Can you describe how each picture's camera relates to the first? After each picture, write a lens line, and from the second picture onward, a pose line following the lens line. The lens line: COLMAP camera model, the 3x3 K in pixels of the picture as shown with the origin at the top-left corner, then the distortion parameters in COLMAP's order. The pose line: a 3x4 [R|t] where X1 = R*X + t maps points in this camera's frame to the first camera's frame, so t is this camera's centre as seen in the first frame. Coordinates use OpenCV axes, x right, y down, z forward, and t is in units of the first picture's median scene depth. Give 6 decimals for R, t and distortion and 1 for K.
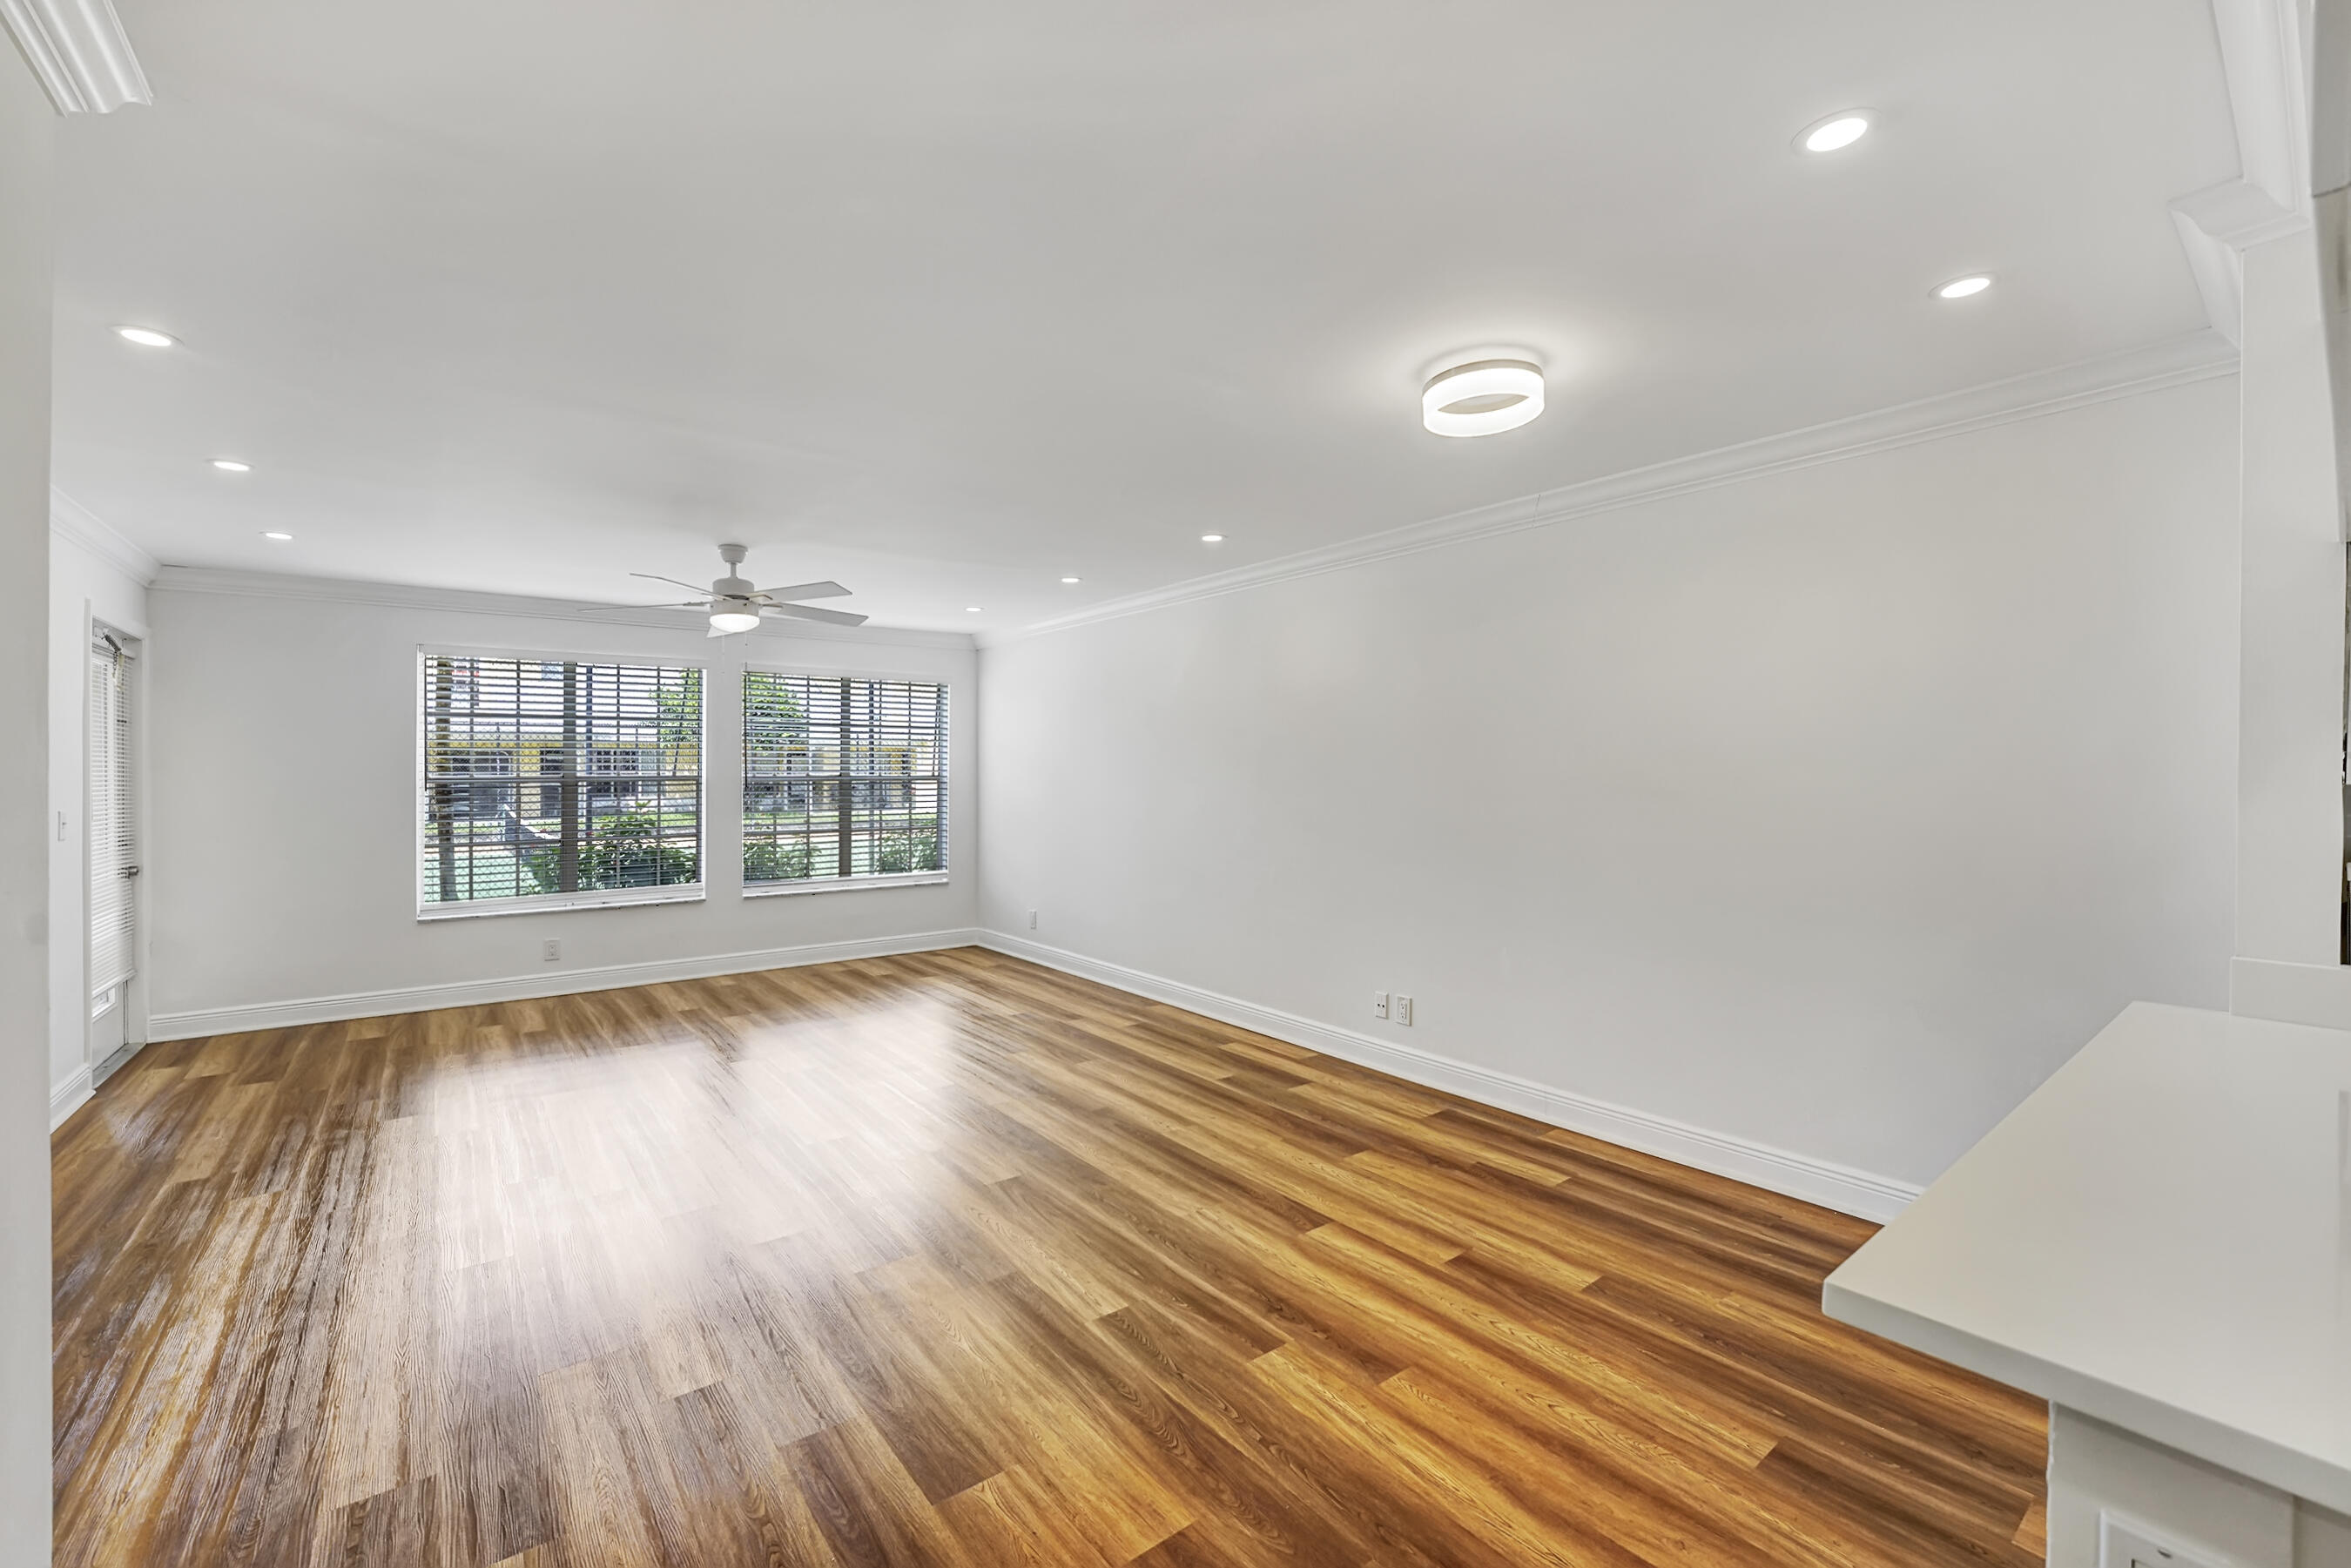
lens RADIAL K [[973.0, 0, 1150.3], [0, 973.0, 778.6], [0, 0, 1]] dist [-0.017605, 0.000685]
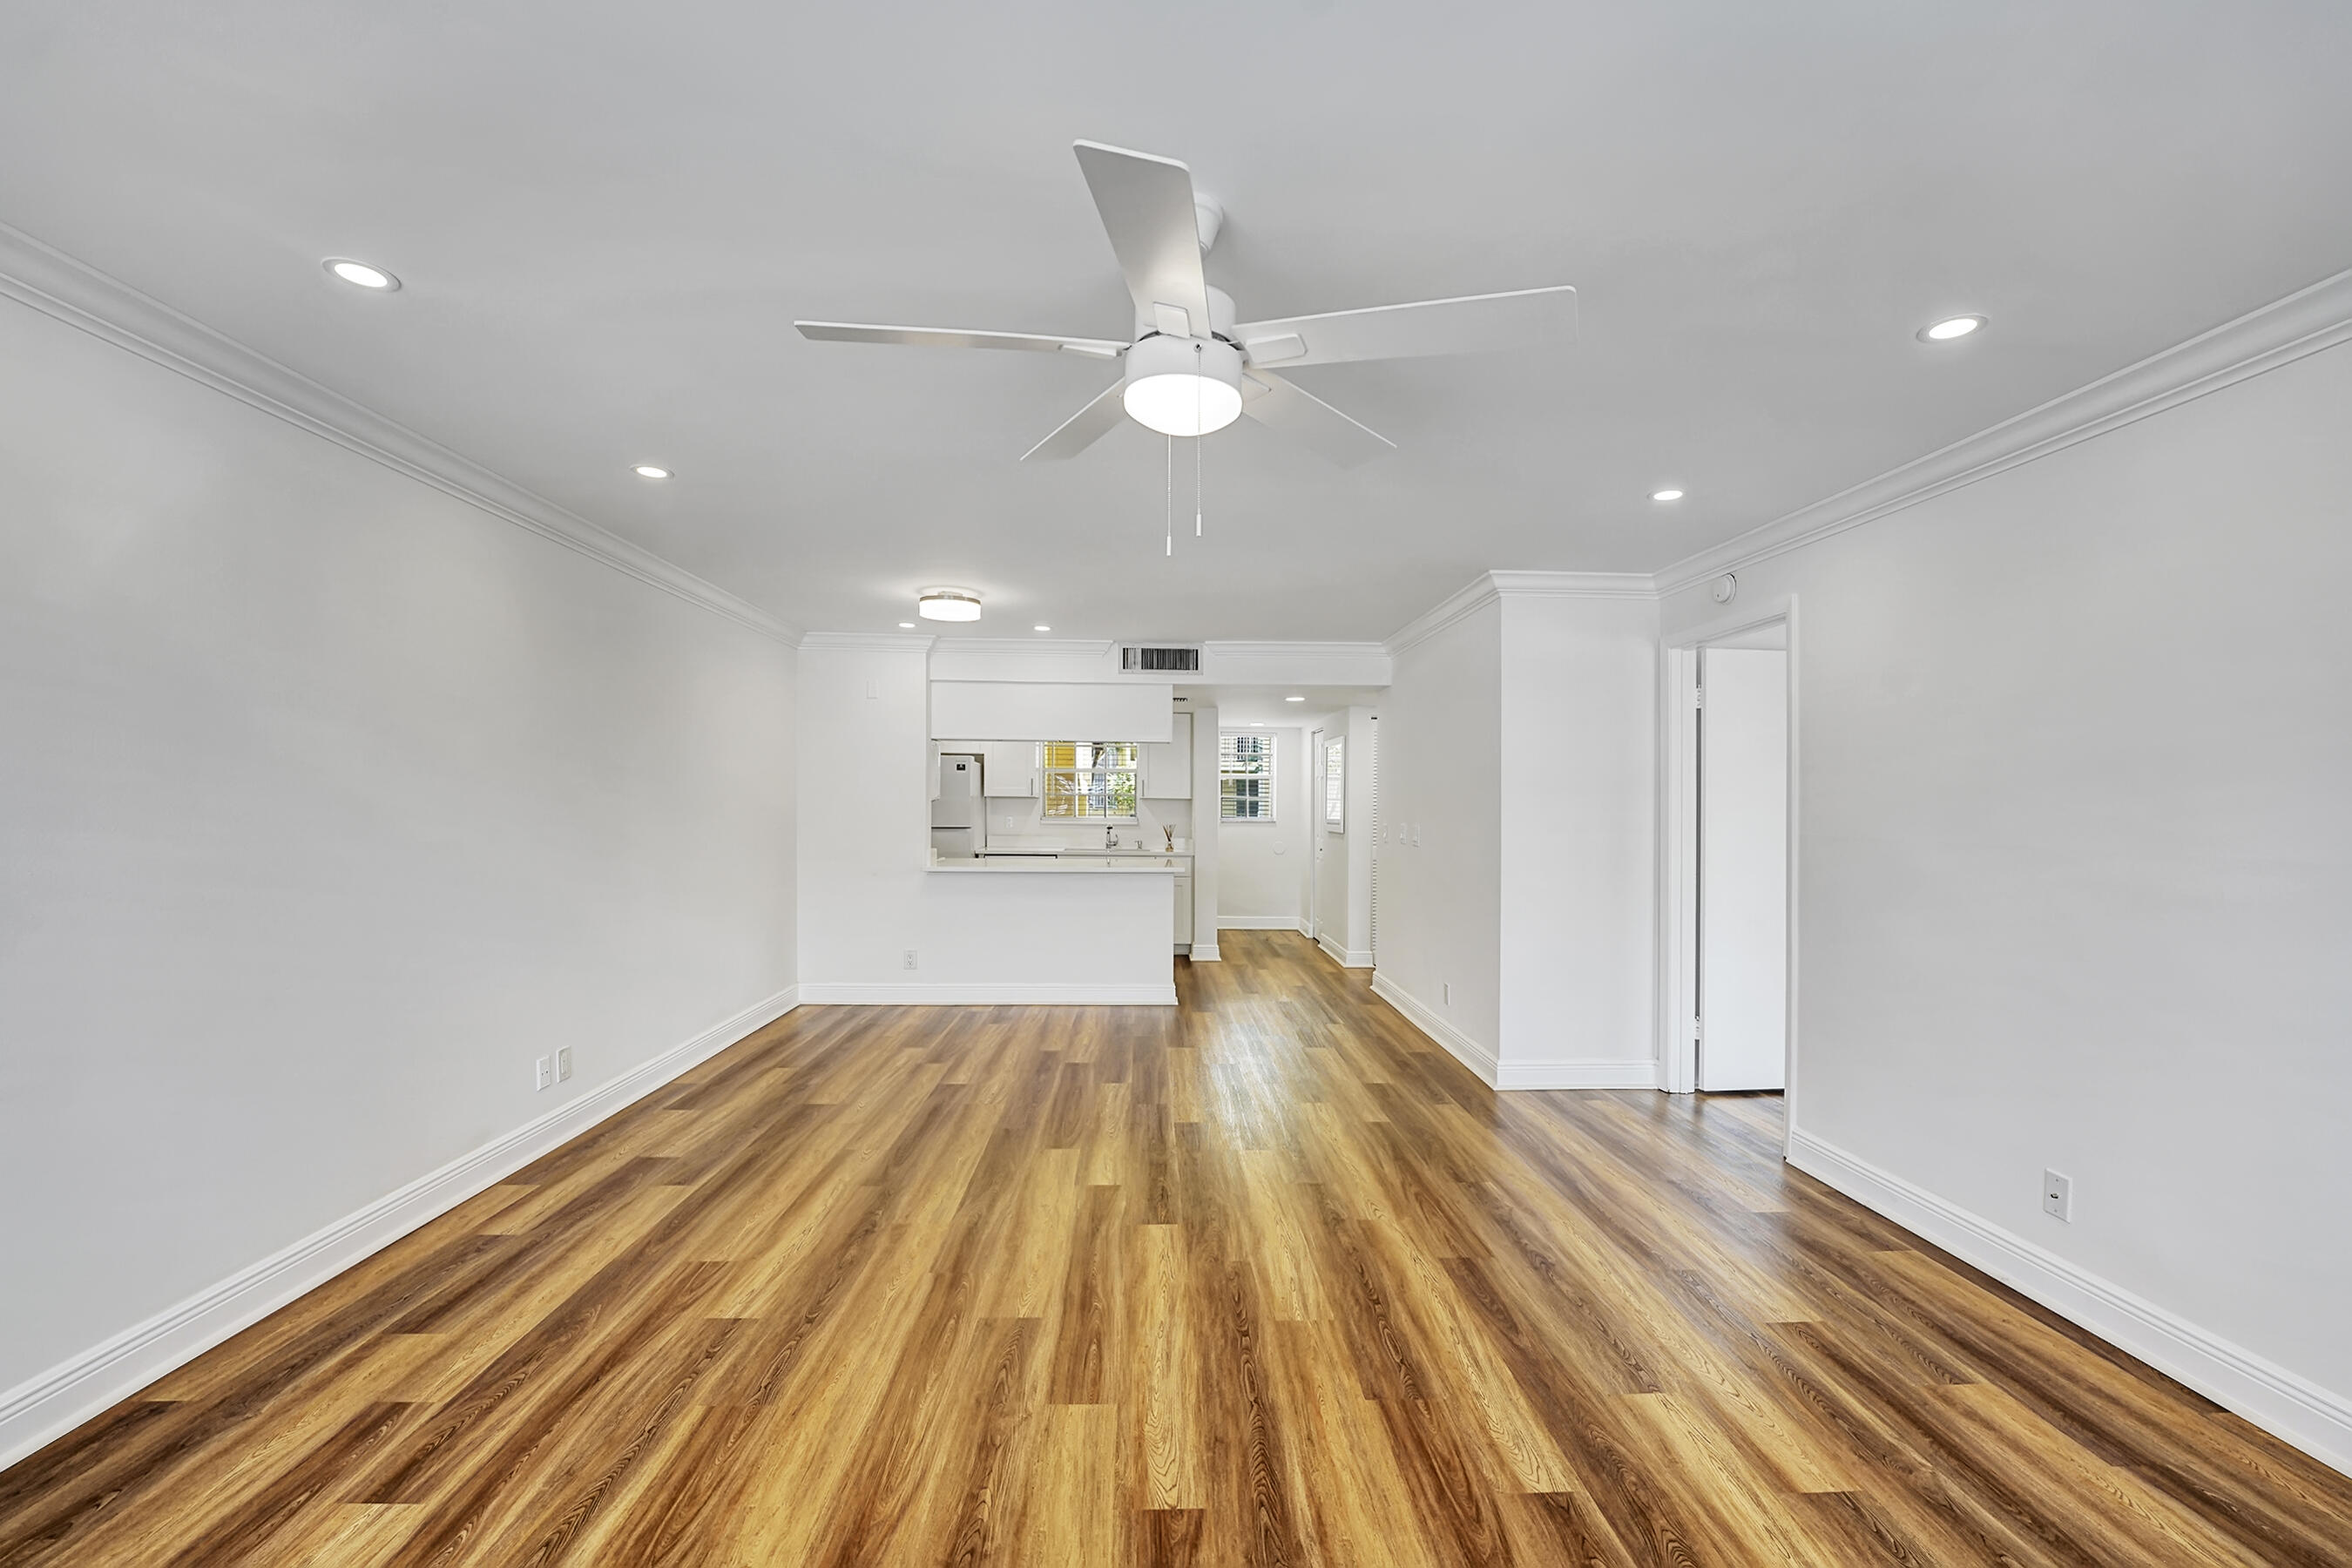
lens RADIAL K [[973.4, 0, 1150.8], [0, 973.4, 778.6], [0, 0, 1]] dist [-0.017605, 0.000685]
pose [[-0.805478, -0.001104, 0.592624, -0.817907], [-0.013333, 0.999779, -0.016259, -0.017106], [-0.592475, -0.020998, -0.805315, 1.654667]]
